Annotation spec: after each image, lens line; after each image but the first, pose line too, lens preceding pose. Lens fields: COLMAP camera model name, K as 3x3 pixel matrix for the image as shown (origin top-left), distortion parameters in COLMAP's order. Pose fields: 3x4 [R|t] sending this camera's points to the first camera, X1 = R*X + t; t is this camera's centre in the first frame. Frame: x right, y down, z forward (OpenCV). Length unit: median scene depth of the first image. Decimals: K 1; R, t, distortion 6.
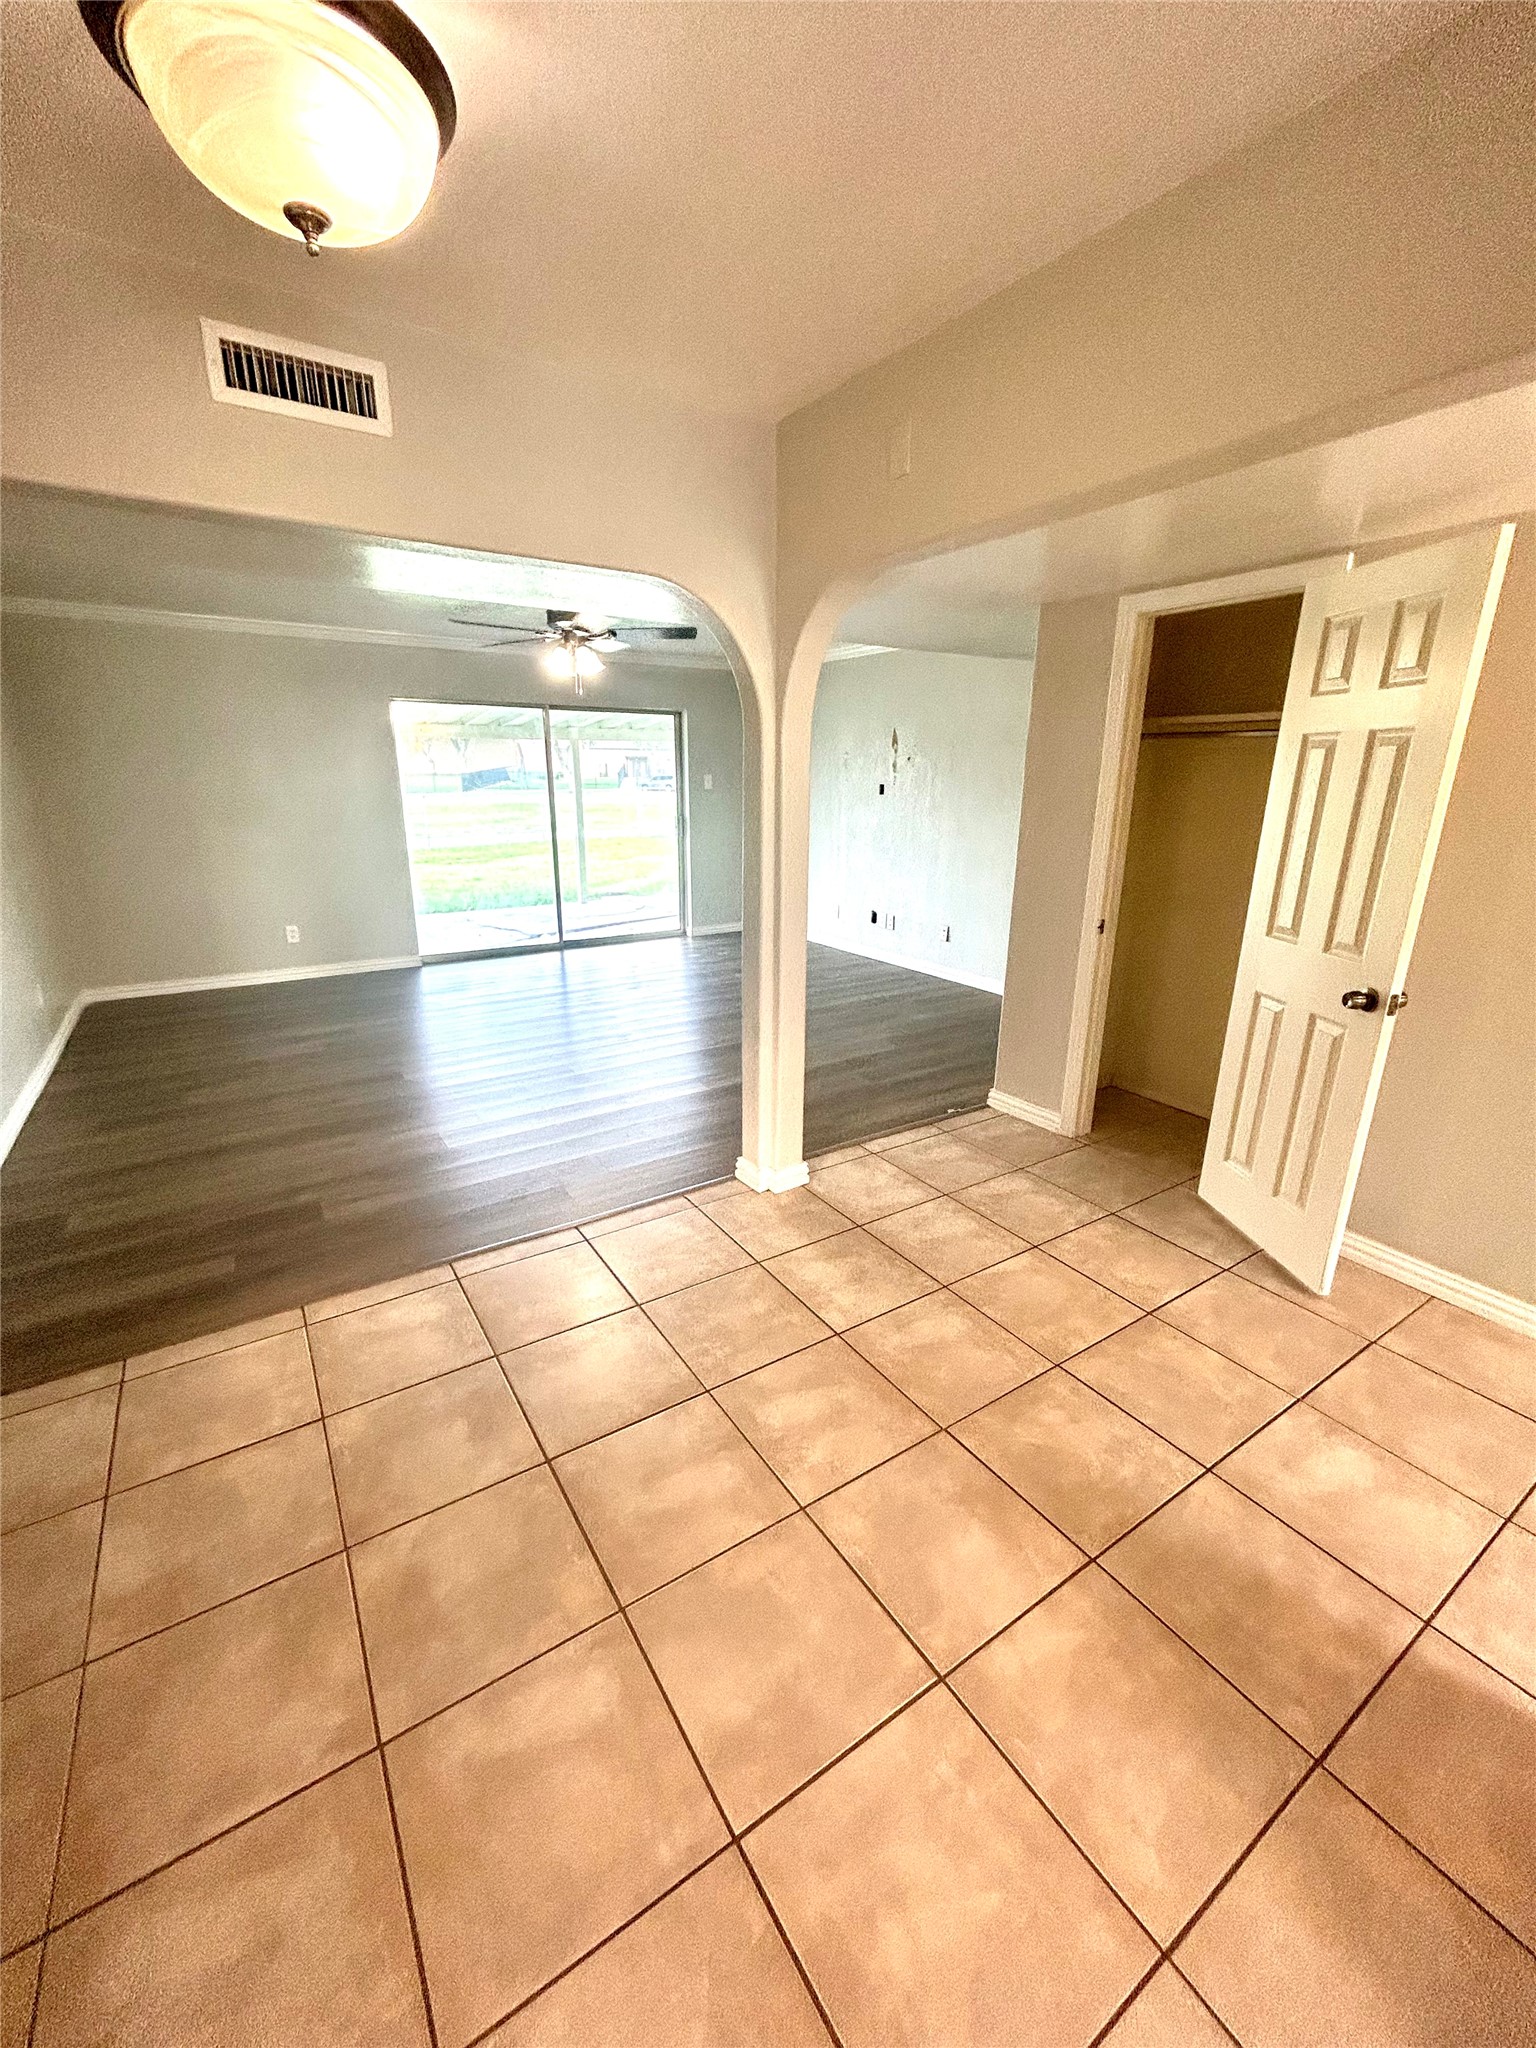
lens RADIAL K [[829.2, 0, 768.0], [0, 829.2, 1024.0], [0, 0, 1]] dist [0.001151, 0.001345]
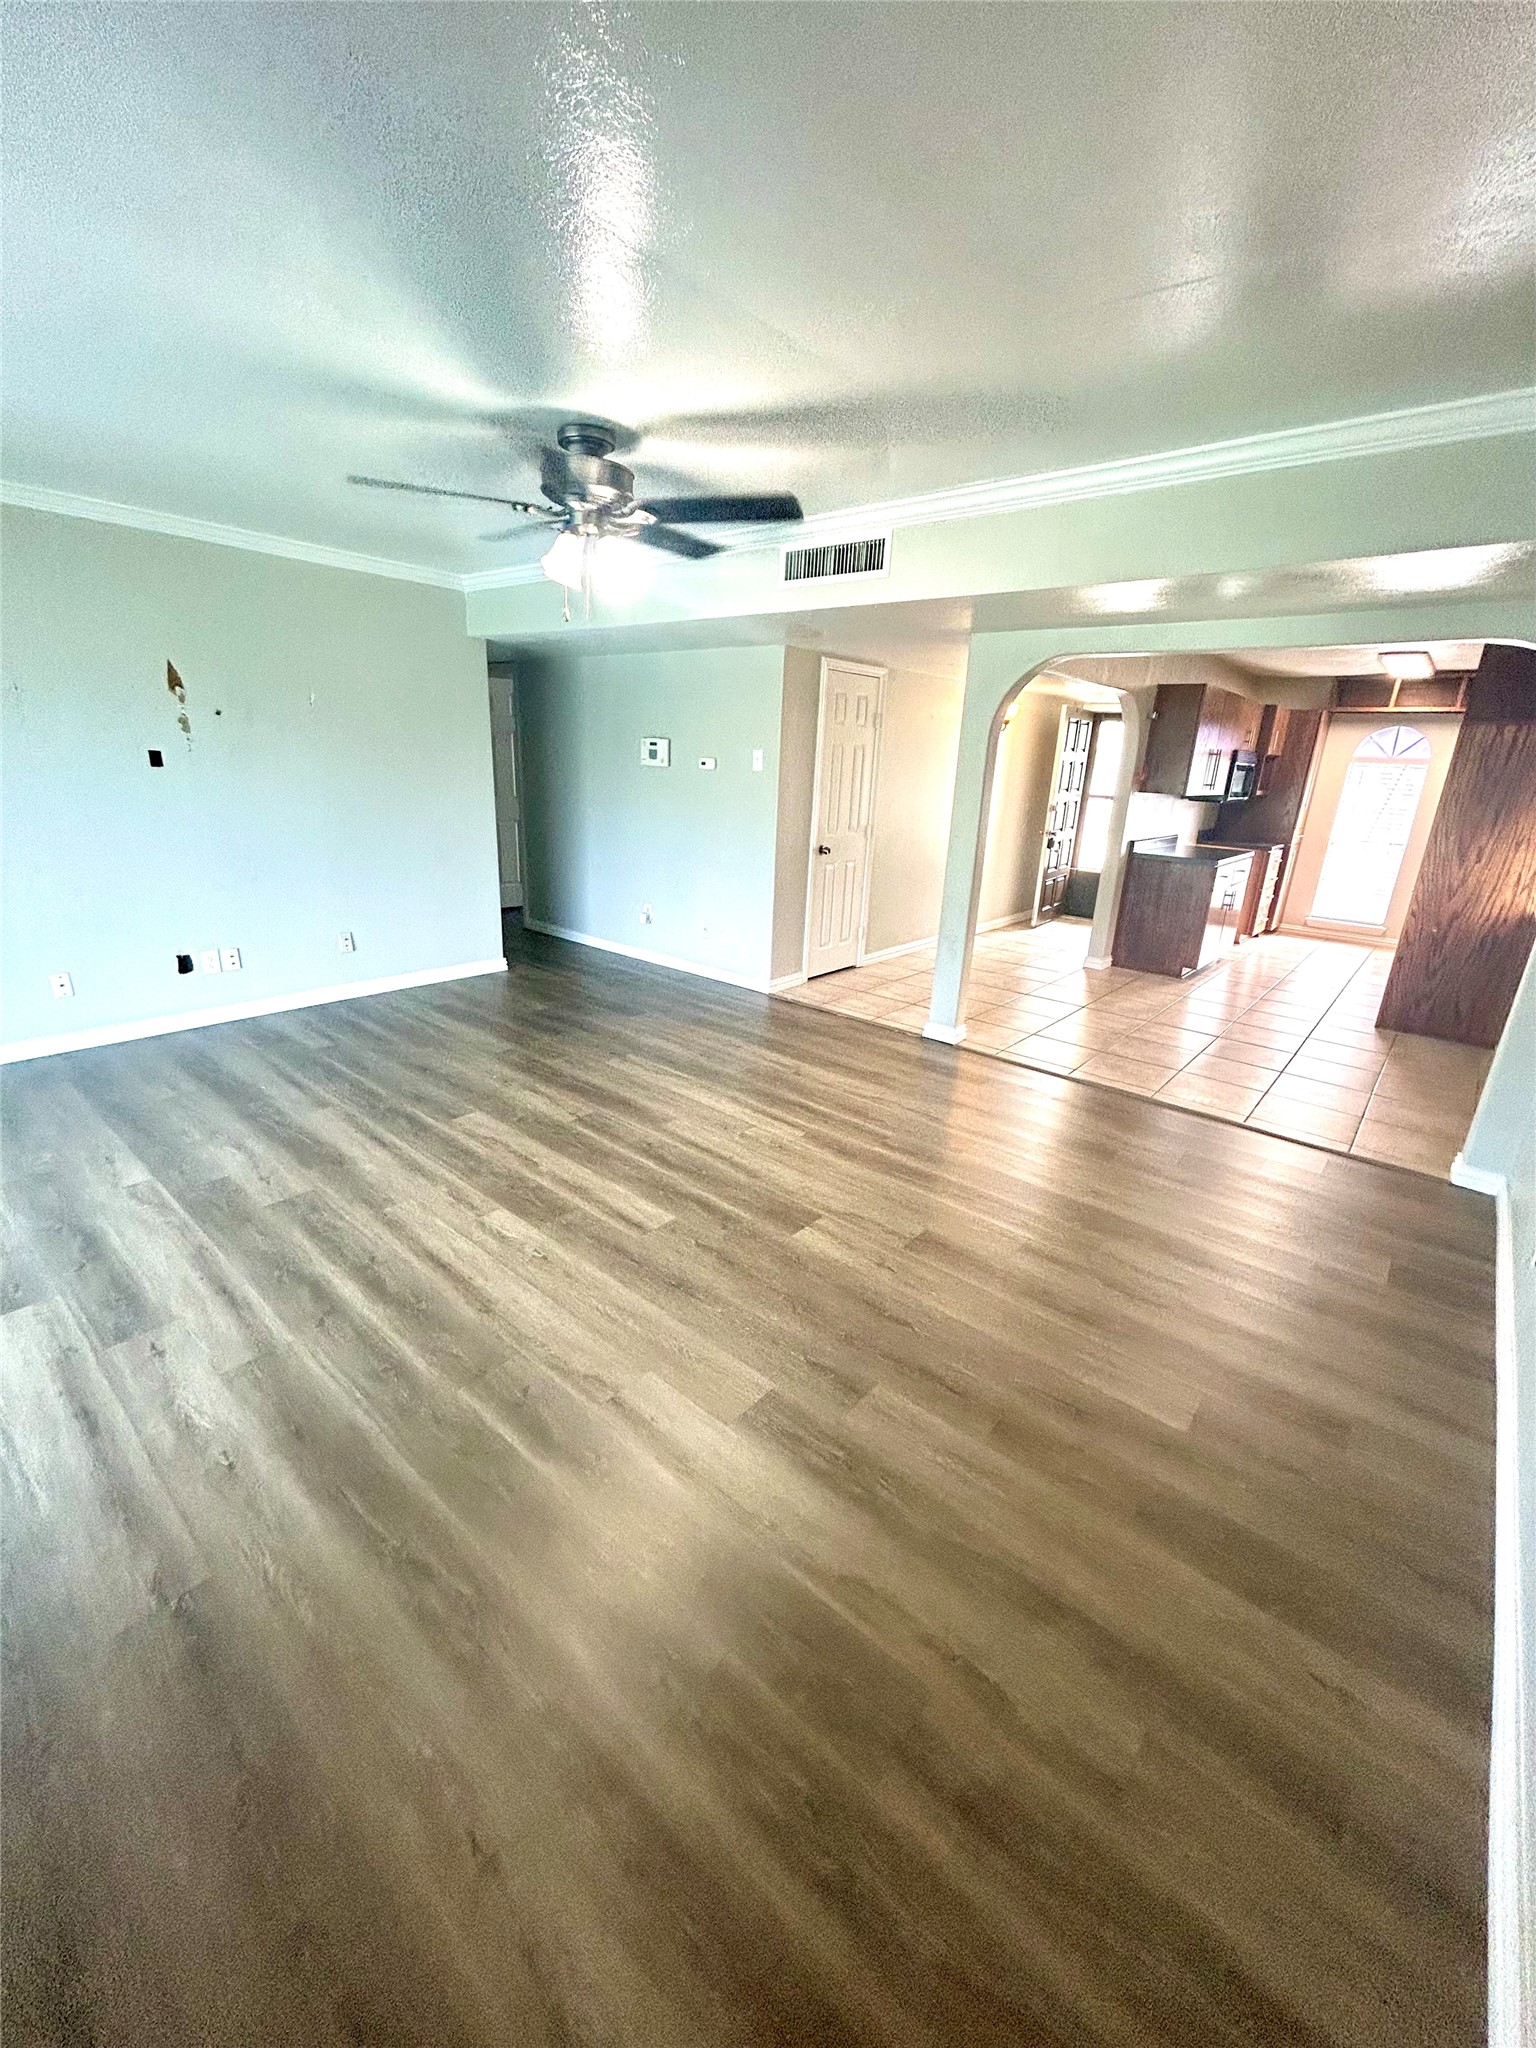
lens RADIAL K [[816.7, 0, 770.9], [0, 816.7, 1017.2], [0, 0, 1]] dist [-0.000540, 0.000364]
pose [[-0.283826, -0.314119, 0.905965, -0.604926], [0.235191, 0.893153, 0.383358, -0.238628], [-0.929585, 0.321882, -0.179622, 0.752523]]
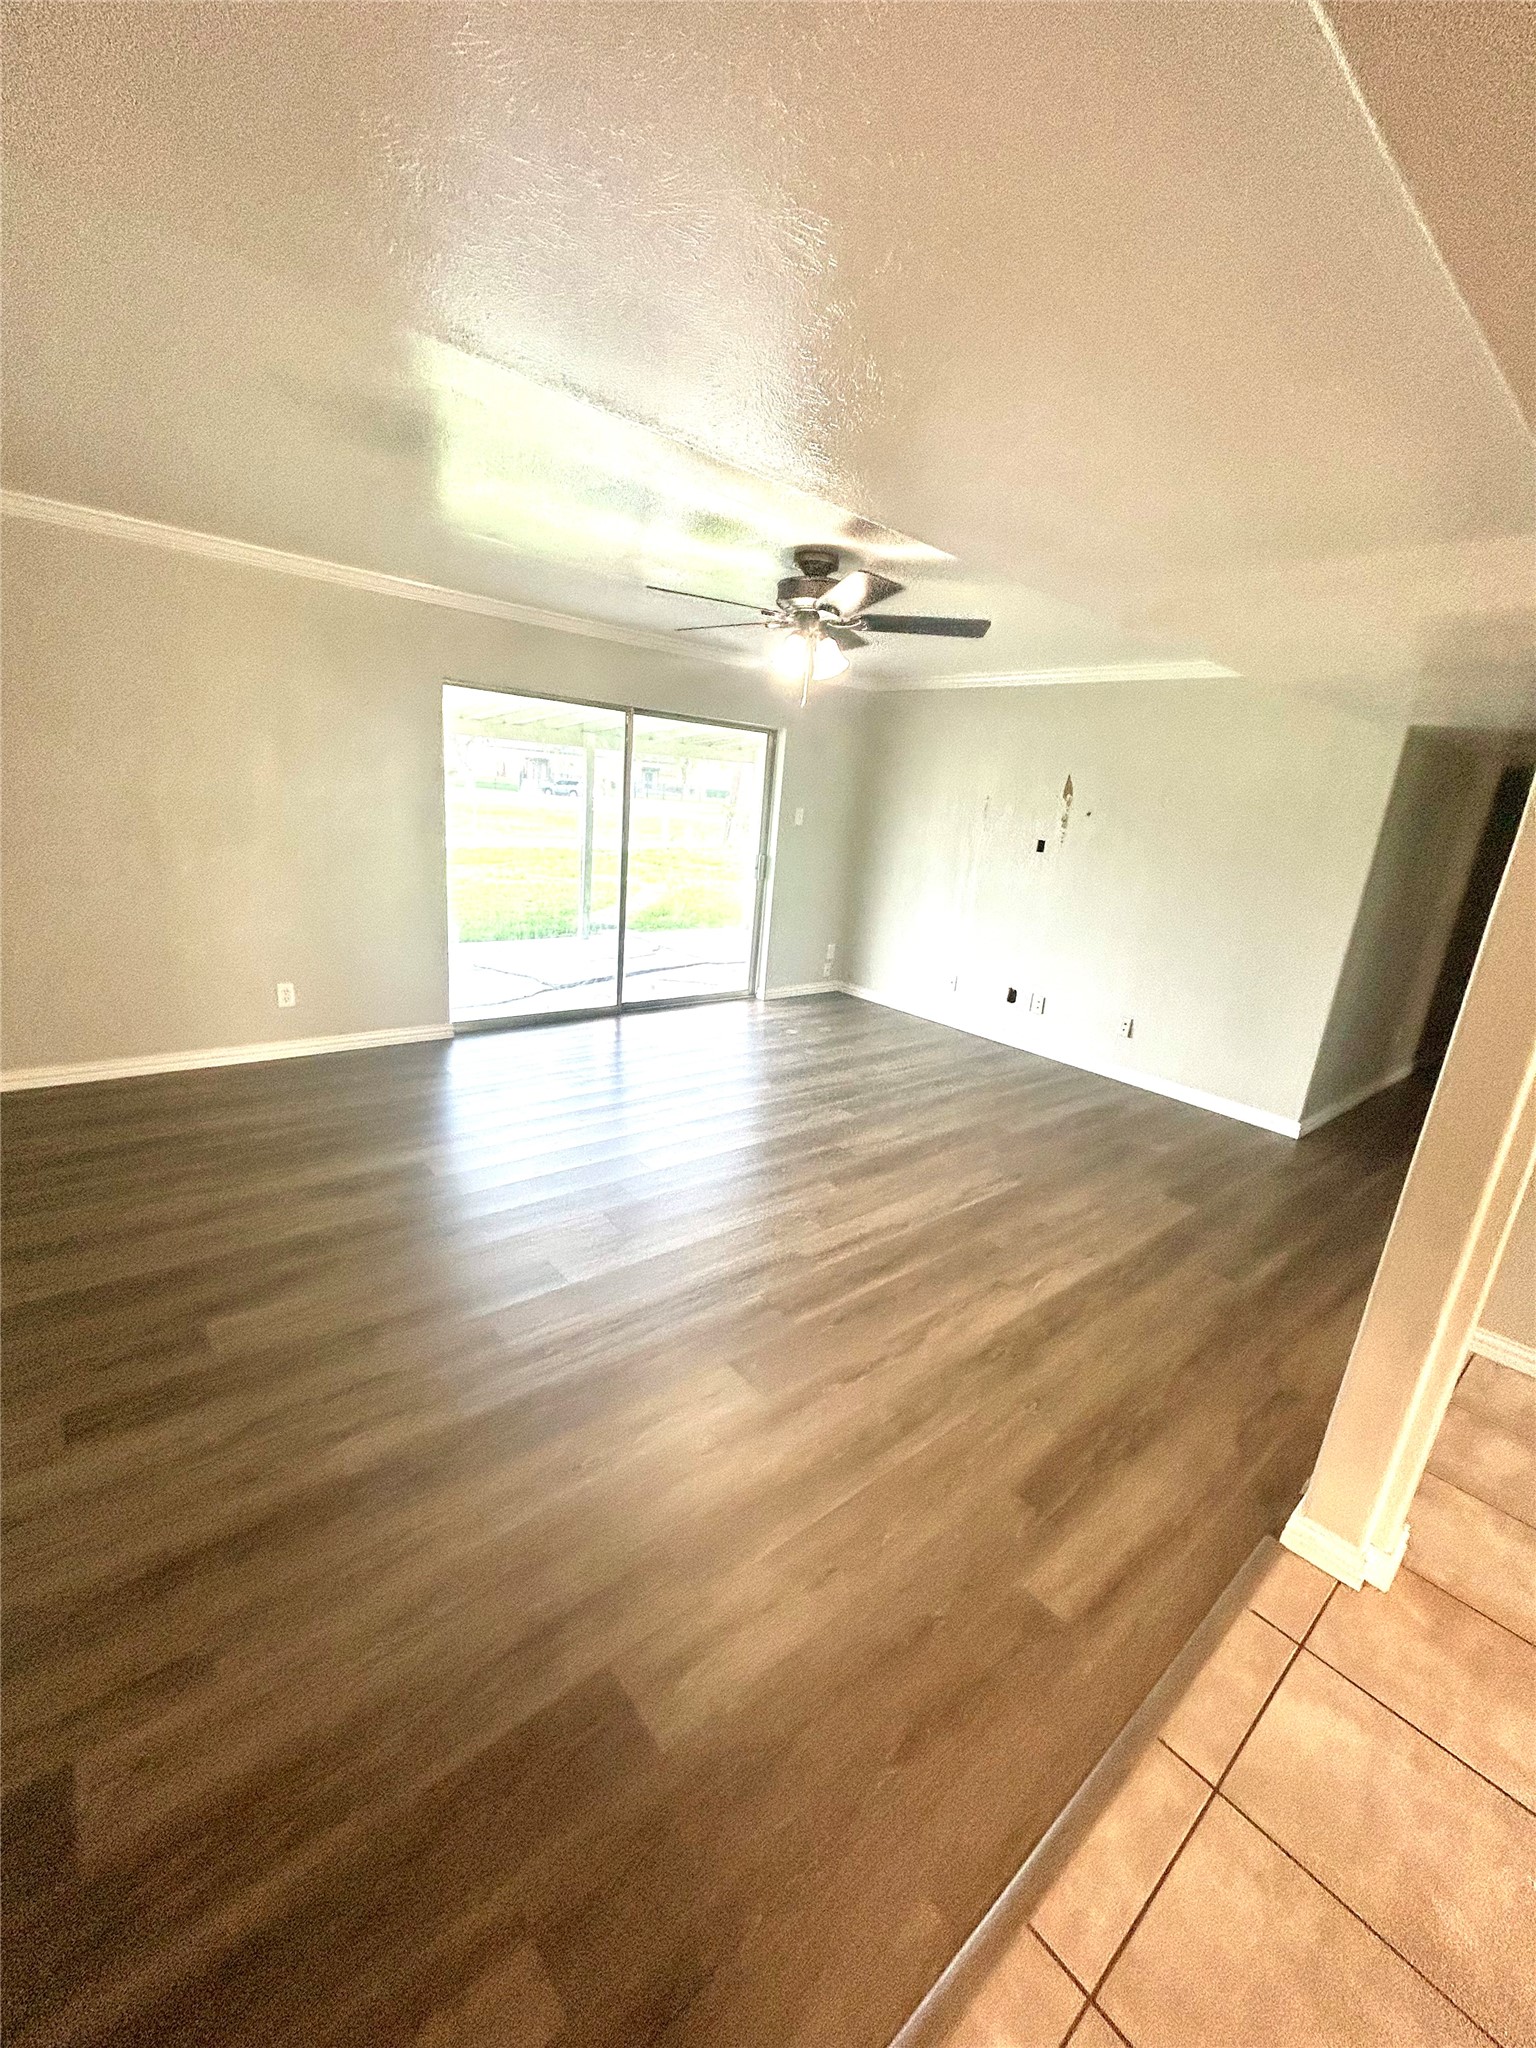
lens RADIAL K [[829.2, 0, 768.0], [0, 829.2, 1024.0], [0, 0, 1]] dist [0.001151, 0.001345]
pose [[0.989675, 0.039787, 0.137694, -0.242121], [-0.037320, 0.999094, -0.020452, -0.078470], [-0.138383, 0.015102, 0.990264, 0.220315]]
